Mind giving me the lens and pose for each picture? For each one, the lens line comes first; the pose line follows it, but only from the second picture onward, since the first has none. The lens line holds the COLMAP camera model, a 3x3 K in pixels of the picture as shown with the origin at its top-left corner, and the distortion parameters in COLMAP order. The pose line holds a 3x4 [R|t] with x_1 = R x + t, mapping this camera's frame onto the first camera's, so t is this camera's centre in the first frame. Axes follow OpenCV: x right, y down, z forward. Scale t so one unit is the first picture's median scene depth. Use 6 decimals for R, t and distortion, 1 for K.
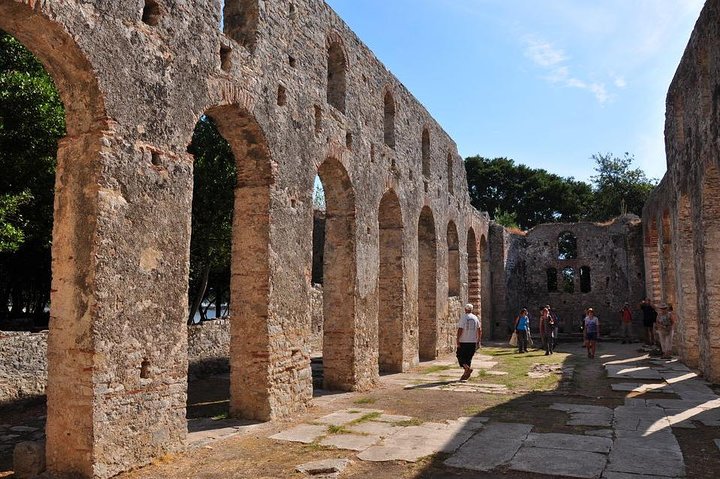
lens RADIAL K [[757.2, 0, 360.0], [0, 757.2, 239.5], [0, 0, 1]] dist [0.002009, 0.012429]
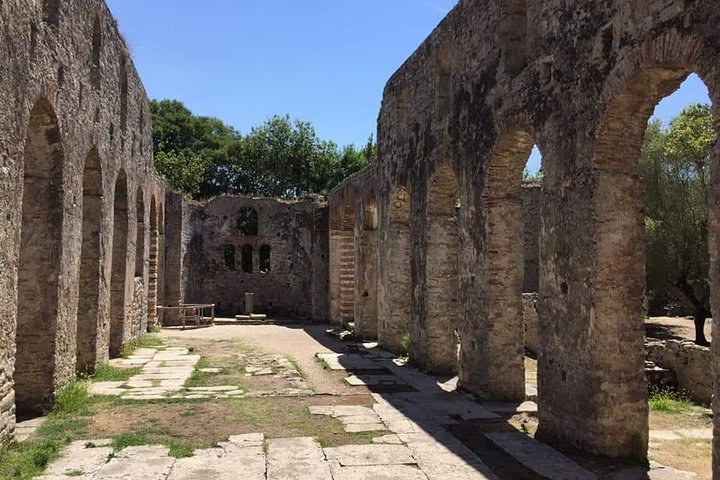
lens RADIAL K [[757.2, 0, 360.0], [0, 757.2, 240.0], [0, 0, 1]] dist [0.002009, 0.012429]
pose [[0.759570, 0.026588, 0.649882, -0.250220], [-0.084610, 0.994713, 0.058194, -0.038079], [-0.644899, -0.099189, 0.757804, 0.222285]]
